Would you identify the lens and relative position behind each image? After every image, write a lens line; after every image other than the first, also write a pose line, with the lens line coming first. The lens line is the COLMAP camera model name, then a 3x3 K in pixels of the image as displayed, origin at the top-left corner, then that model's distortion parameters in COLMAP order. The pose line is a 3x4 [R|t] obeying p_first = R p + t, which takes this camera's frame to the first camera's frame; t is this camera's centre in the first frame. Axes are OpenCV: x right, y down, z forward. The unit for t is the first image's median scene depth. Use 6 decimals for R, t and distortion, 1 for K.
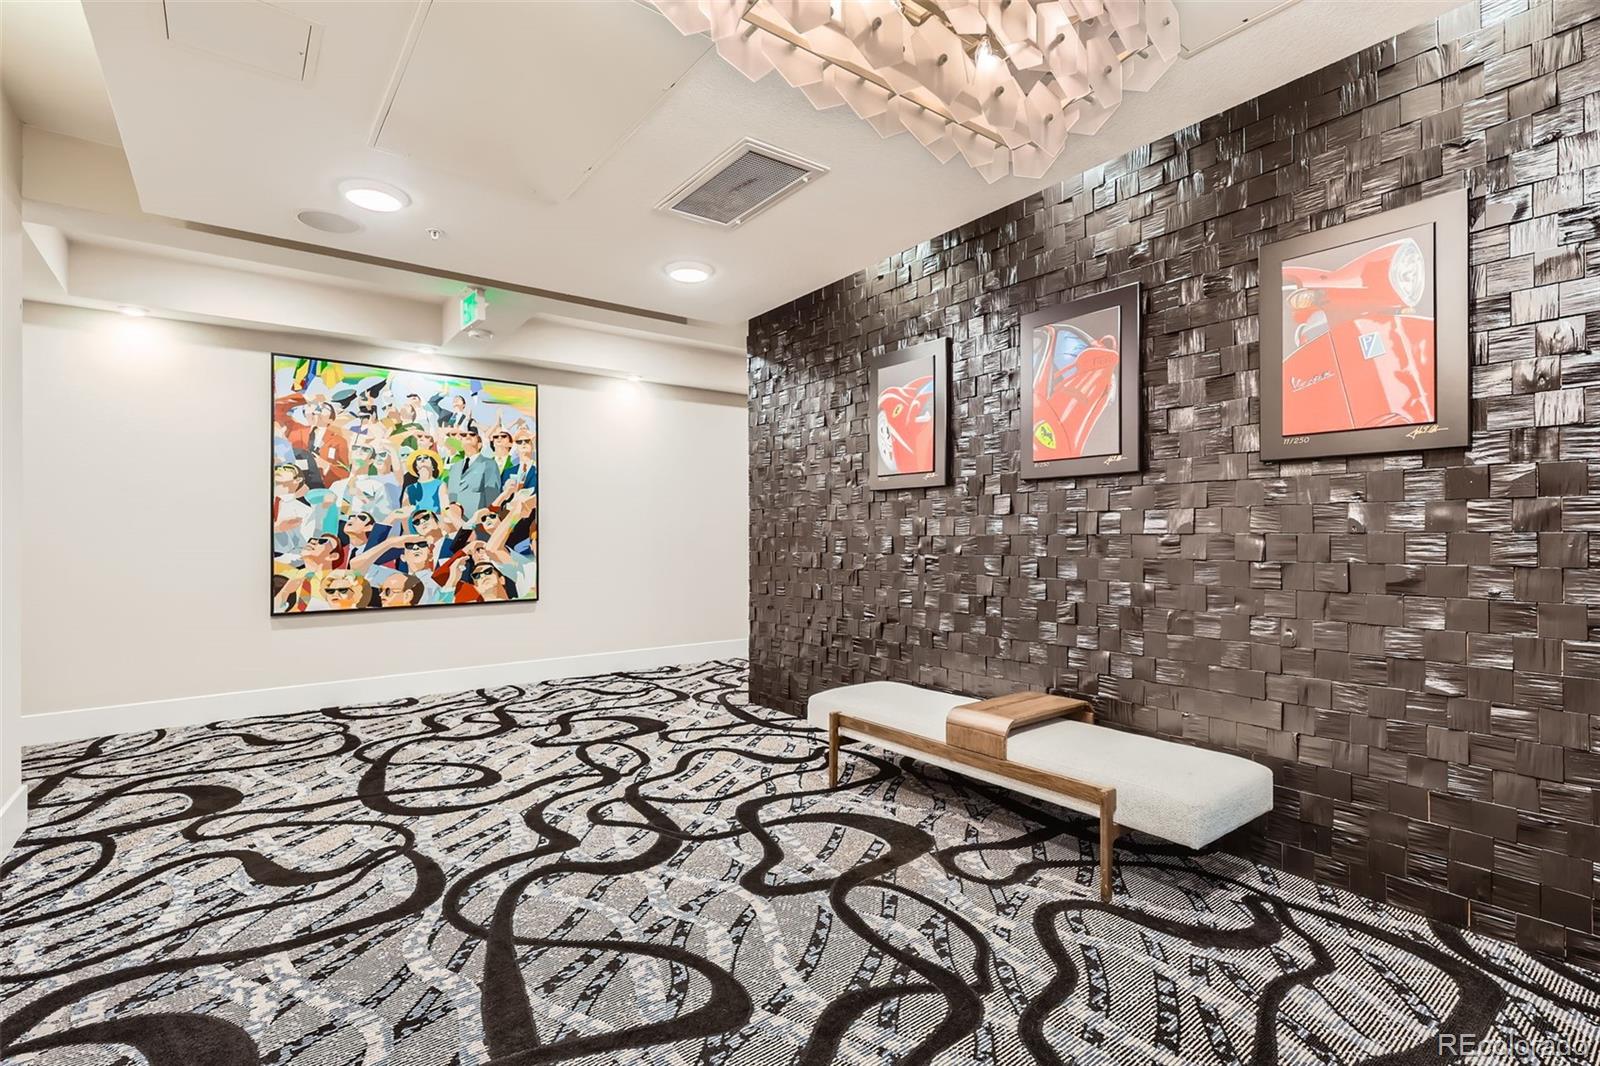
lens RADIAL K [[738.2, 0, 798.8], [0, 738.2, 534.6], [0, 0, 1]] dist [0.001376, -0.000125]
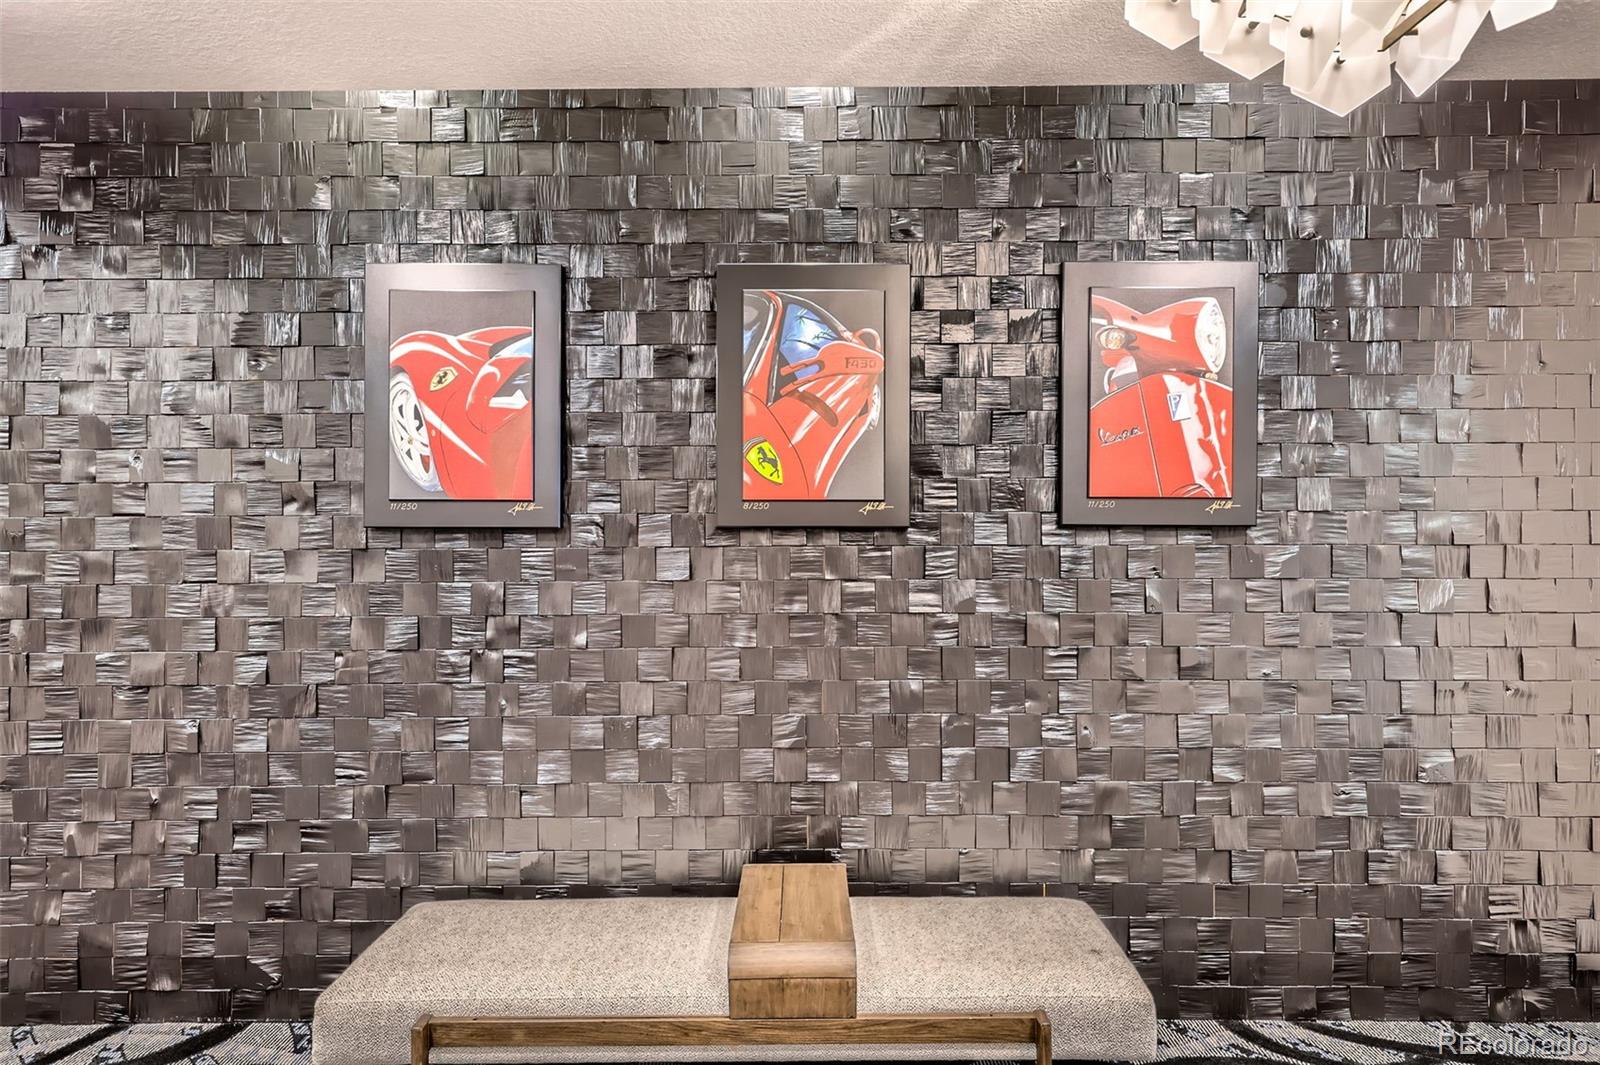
lens RADIAL K [[938.1, 0, 800.6], [0, 938.1, 529.7], [0, 0, 1]] dist [0.015680, -0.003508]
pose [[0.605557, -0.000455, 0.795802, -0.325330], [-0.002030, 0.999996, 0.002117, -0.083200], [-0.795800, -0.002897, 0.605553, 0.521342]]
